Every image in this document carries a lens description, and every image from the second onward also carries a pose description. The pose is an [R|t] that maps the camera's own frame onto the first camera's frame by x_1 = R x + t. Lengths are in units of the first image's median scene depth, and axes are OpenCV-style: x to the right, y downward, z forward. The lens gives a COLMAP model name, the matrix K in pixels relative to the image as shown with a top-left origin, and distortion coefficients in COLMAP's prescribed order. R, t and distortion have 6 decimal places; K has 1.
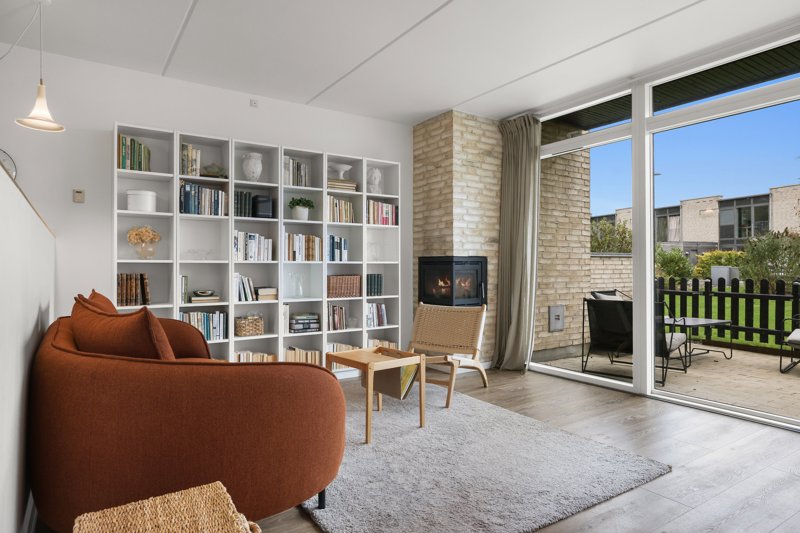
lens RADIAL K [[482.8, 0, 395.8], [0, 482.8, 265.5], [0, 0, 1]] dist [-0.004325, 0.000046]
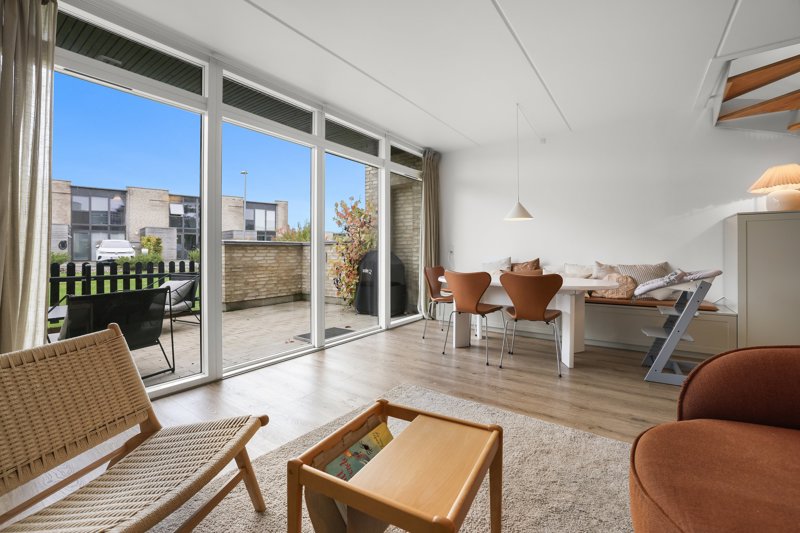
lens RADIAL K [[339.5, 0, 398.7], [0, 339.5, 250.4], [0, 0, 1]] dist [-0.023117, 0.000085]
pose [[-0.339083, 0.003297, 0.940751, -0.249699], [-0.002880, 0.999986, -0.004542, 0.004338], [-0.940752, -0.004249, -0.339069, 0.822644]]
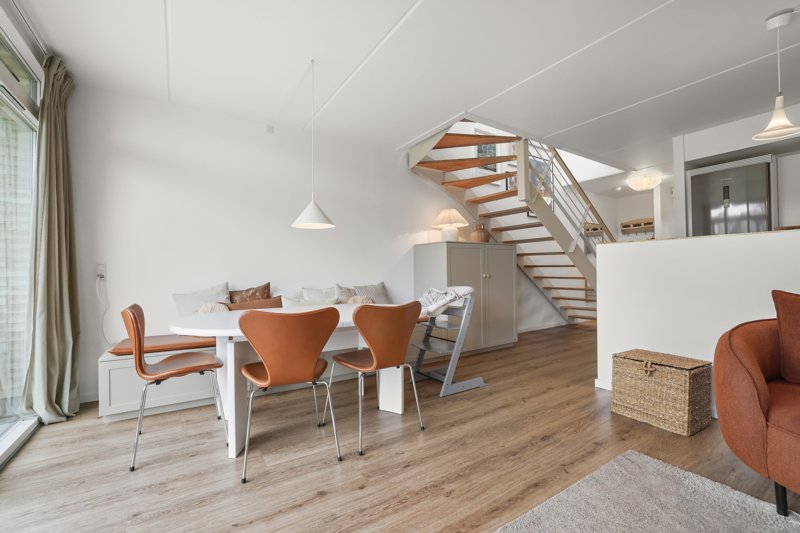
lens RADIAL K [[341.9, 0, 387.5], [0, 341.9, 269.0], [0, 0, 1]] dist [-0.029417, 0.000098]
pose [[-0.998526, 0.012592, 0.052803, 0.289625], [0.011986, 0.999859, -0.011783, 0.003833], [-0.052944, -0.011132, -0.998535, 0.834363]]
